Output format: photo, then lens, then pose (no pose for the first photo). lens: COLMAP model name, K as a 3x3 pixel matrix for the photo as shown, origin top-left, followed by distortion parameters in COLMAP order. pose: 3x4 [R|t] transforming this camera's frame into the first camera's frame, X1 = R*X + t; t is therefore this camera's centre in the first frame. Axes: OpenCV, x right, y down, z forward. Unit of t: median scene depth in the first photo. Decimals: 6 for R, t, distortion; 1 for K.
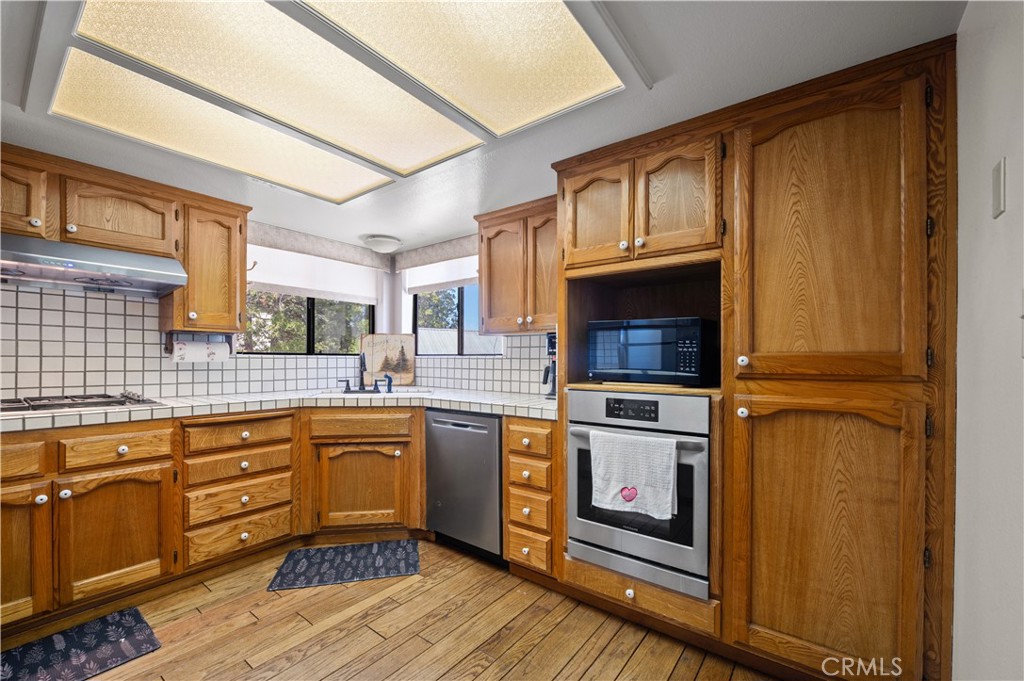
lens RADIAL K [[409.5, 0, 521.2], [0, 409.5, 361.0], [0, 0, 1]] dist [-0.002750, -0.001832]
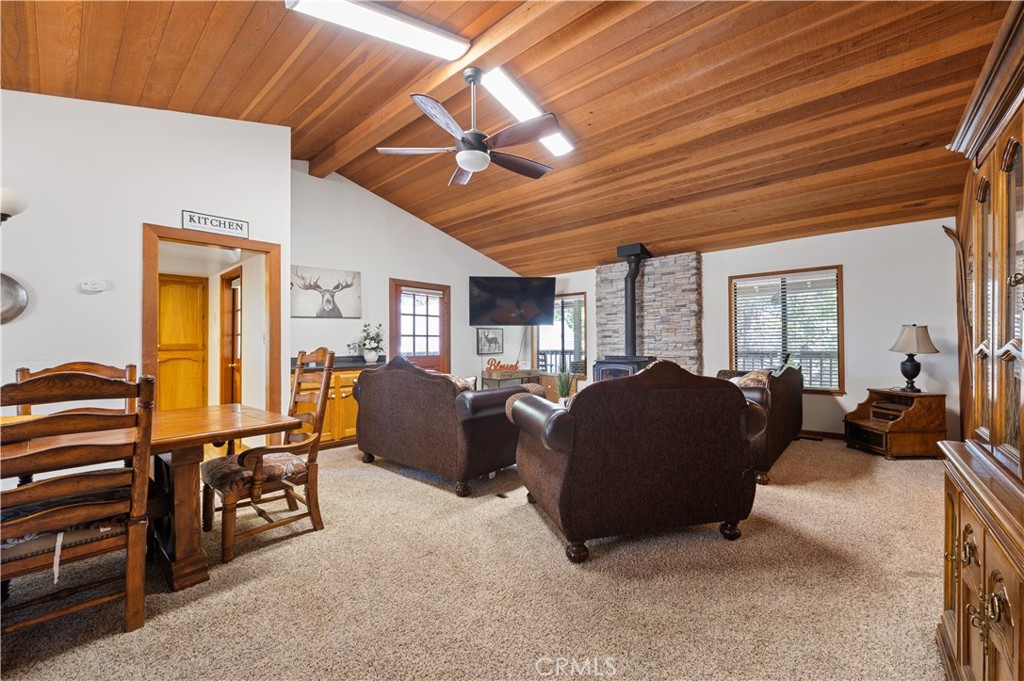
lens RADIAL K [[409.5, 0, 516.4], [0, 409.5, 341.1], [0, 0, 1]] dist [-0.002750, -0.001832]
pose [[0.087021, -0.000198, 0.996206, -0.997013], [0.003383, 0.999994, -0.000097, -0.011864], [-0.996201, 0.003379, 0.087021, -0.887685]]
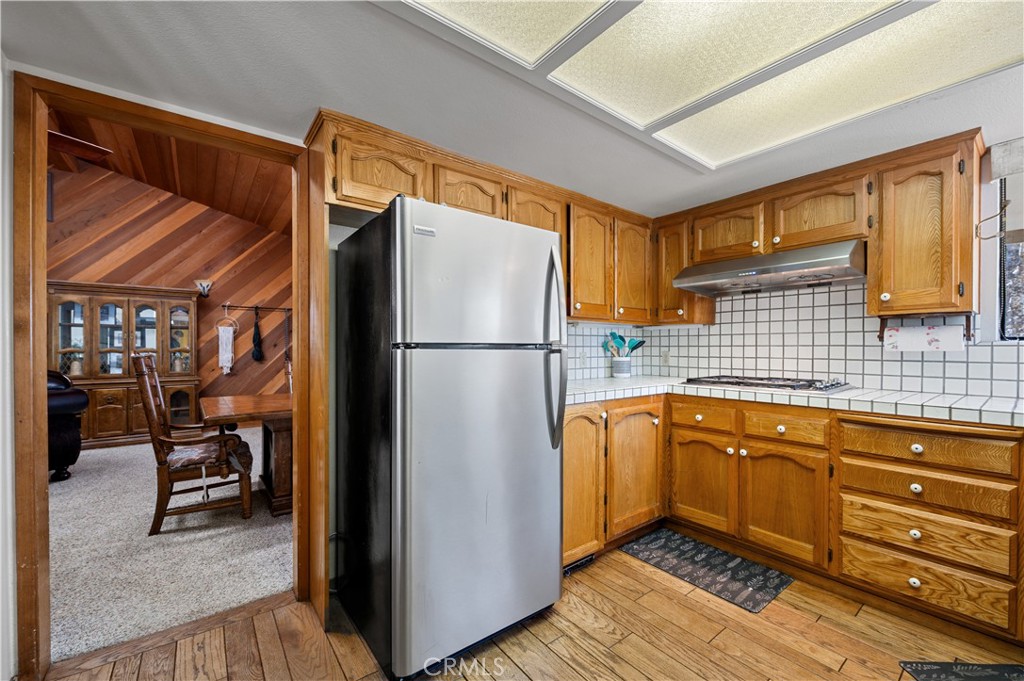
lens RADIAL K [[409.5, 0, 508.9], [0, 409.5, 349.1], [0, 0, 1]] dist [-0.002750, -0.001832]
pose [[-0.277842, -0.000829, -0.960626, 0.270382], [-0.001384, 0.999999, -0.000463, 0.000329], [0.960626, 0.001201, -0.277843, 0.529063]]
